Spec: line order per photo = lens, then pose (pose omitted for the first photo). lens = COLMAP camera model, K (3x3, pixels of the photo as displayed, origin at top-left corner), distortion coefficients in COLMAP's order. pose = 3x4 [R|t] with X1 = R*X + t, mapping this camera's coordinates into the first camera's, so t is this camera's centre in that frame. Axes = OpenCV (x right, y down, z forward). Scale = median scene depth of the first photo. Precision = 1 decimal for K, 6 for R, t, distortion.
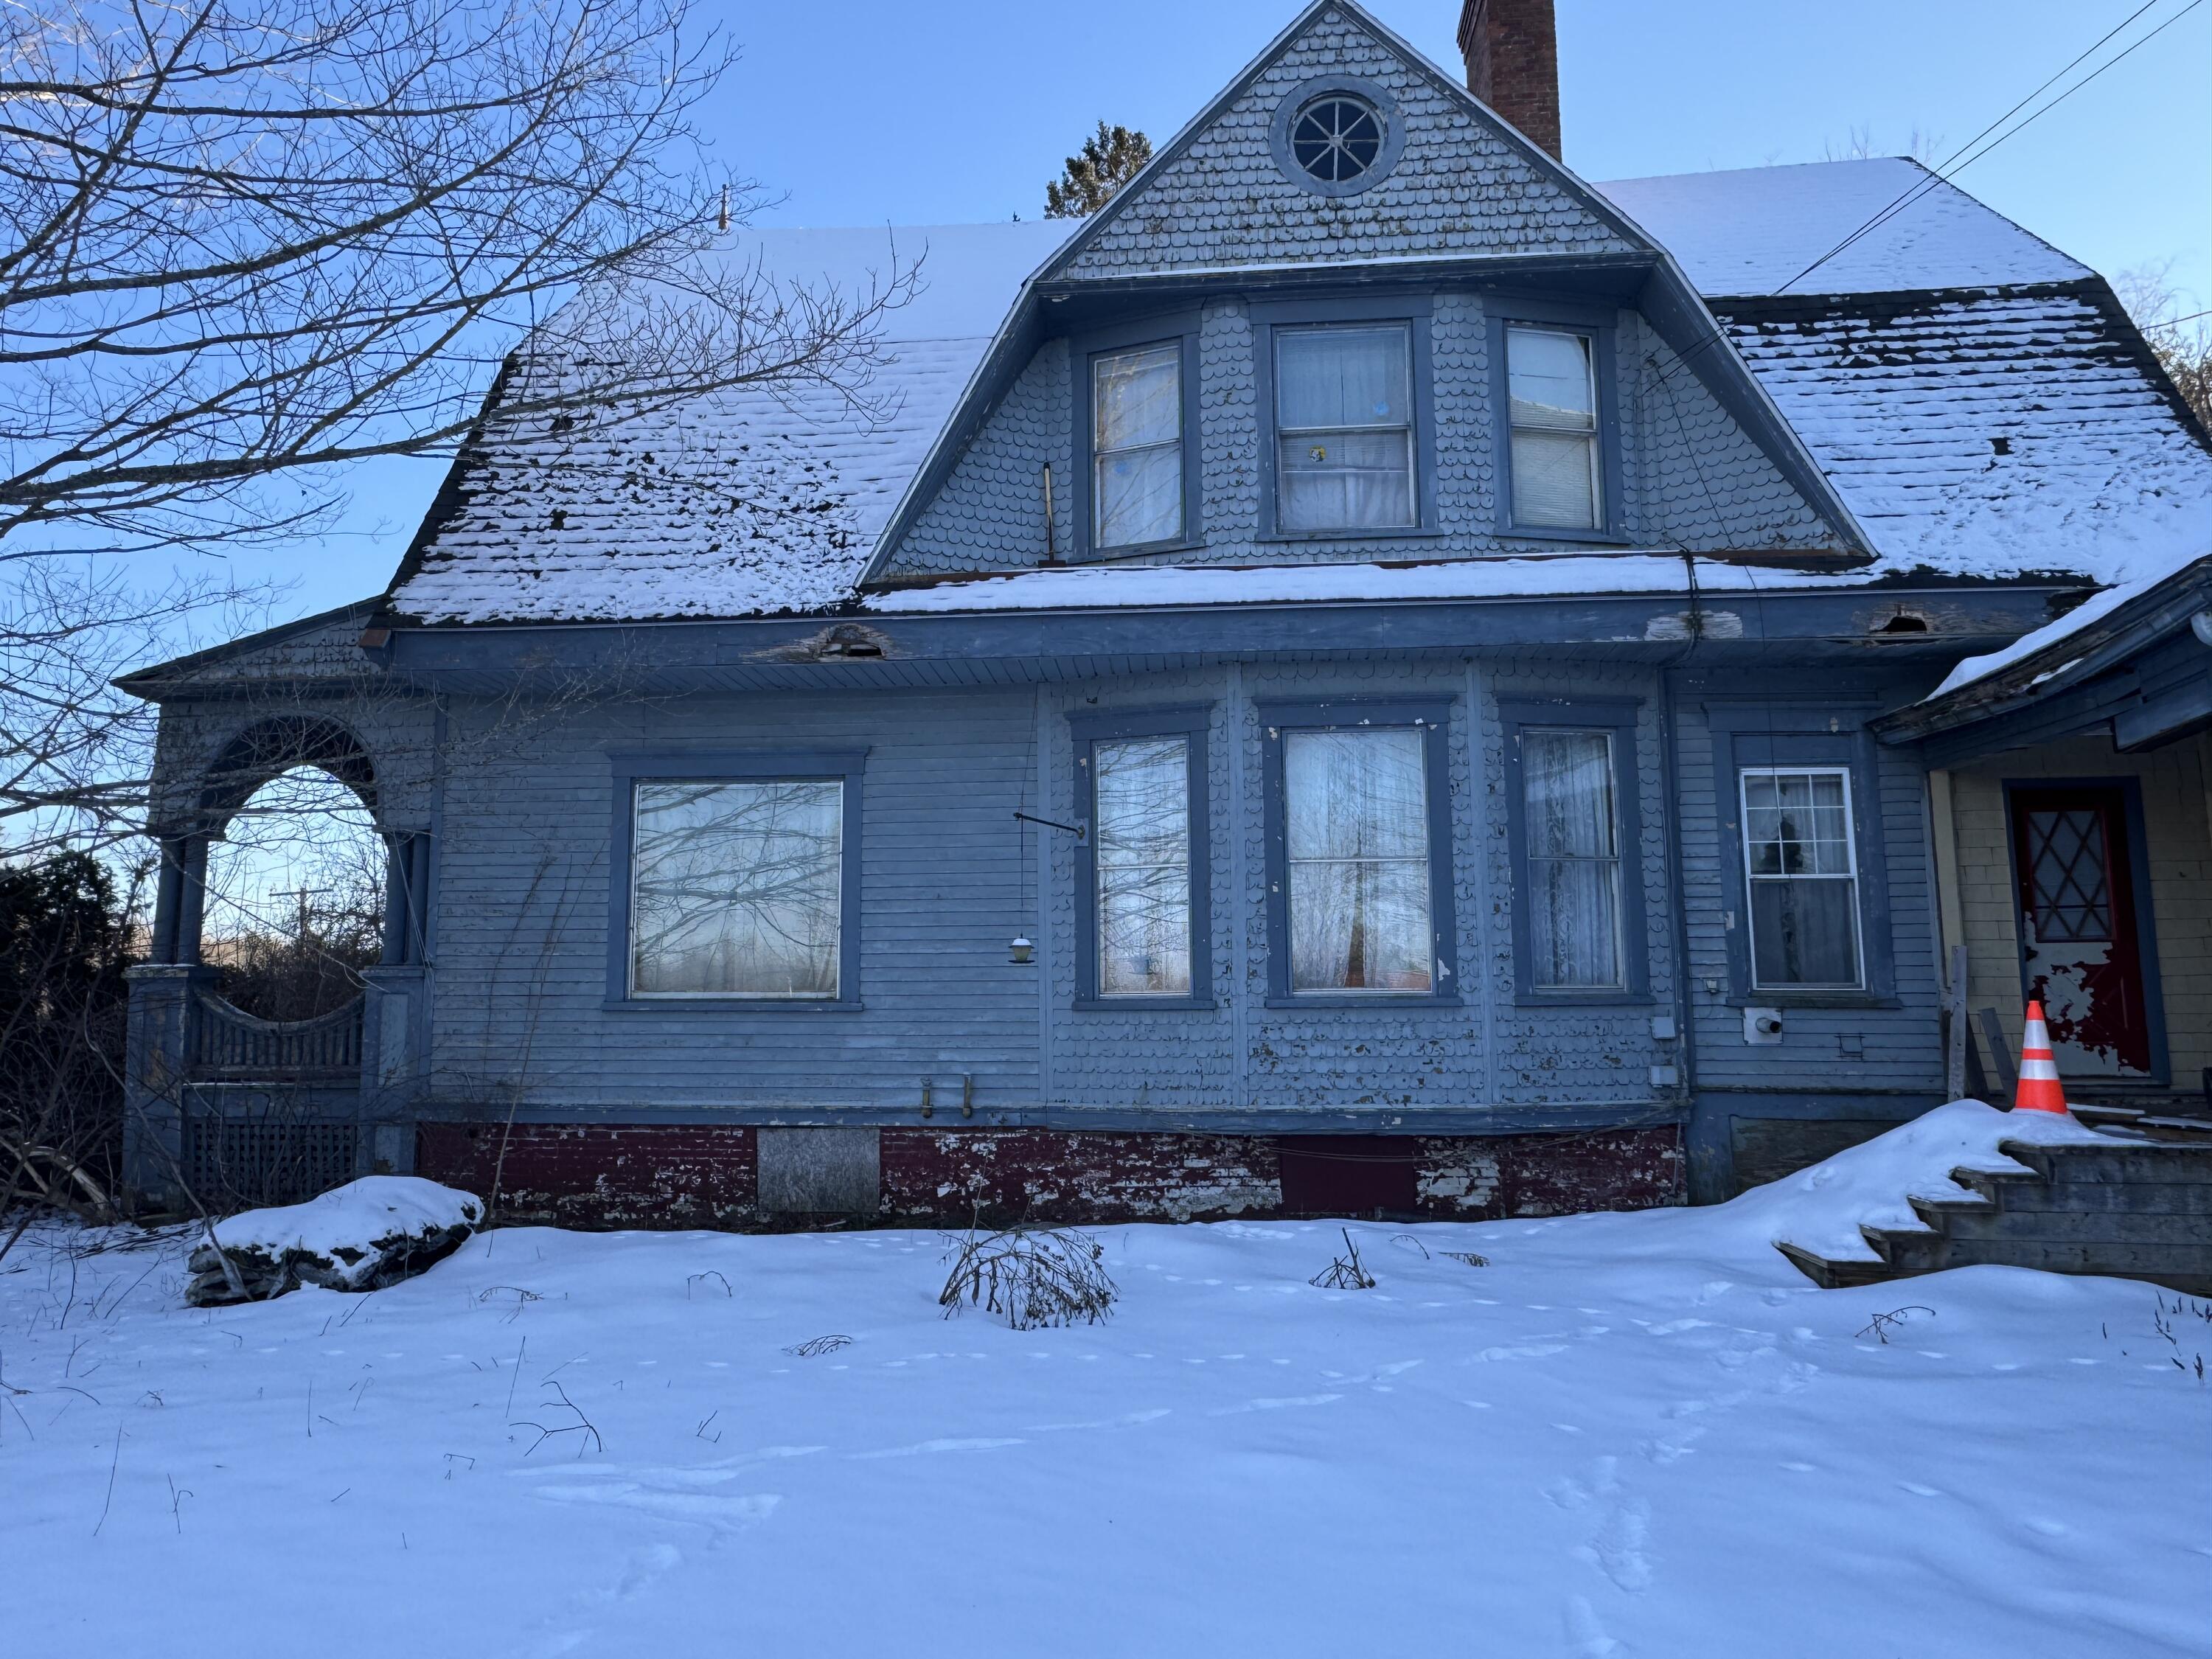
lens RADIAL K [[1461.6, 0, 1104.4], [0, 1461.6, 829.6], [0, 0, 1]] dist [-0.002878, -0.000878]
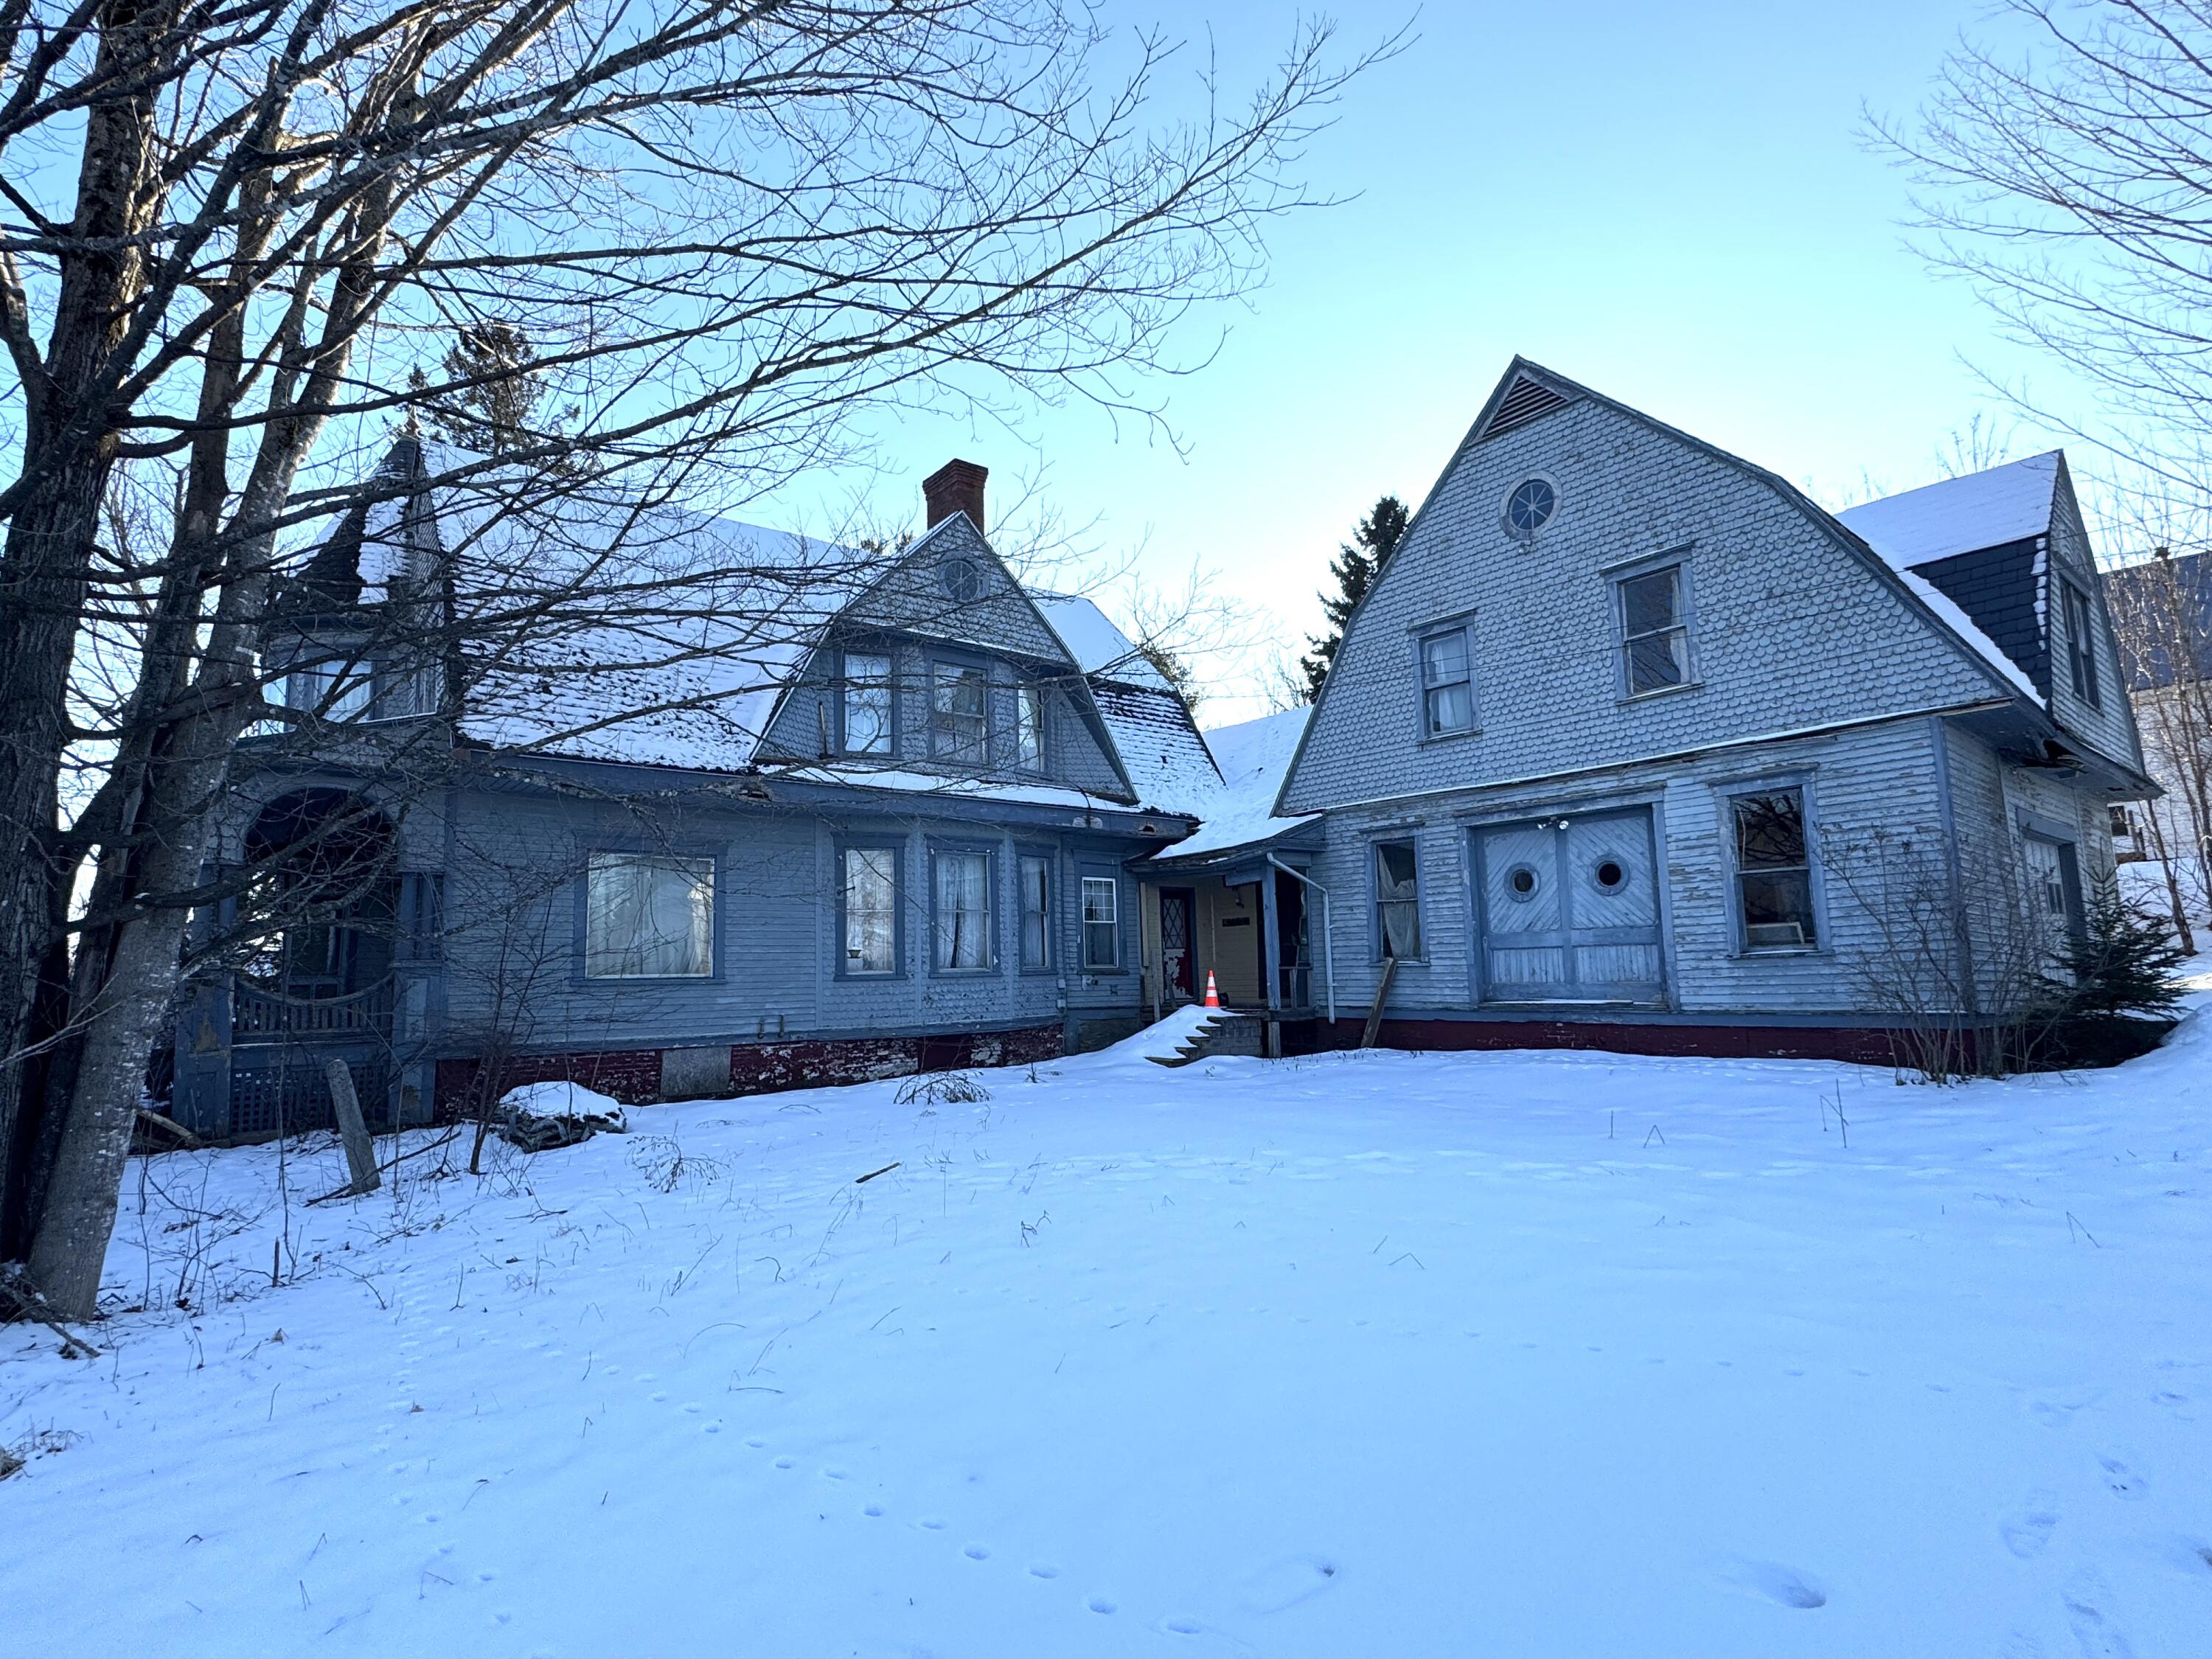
lens RADIAL K [[1093.2, 0, 1107.3], [0, 1093.2, 830.1], [0, 0, 1]] dist [0.002362, 0.000104]
pose [[0.715455, 0.078077, 0.694283, -0.826643], [-0.065898, 0.996847, -0.044194, -0.042840], [-0.695545, -0.014133, 0.718344, -0.349718]]
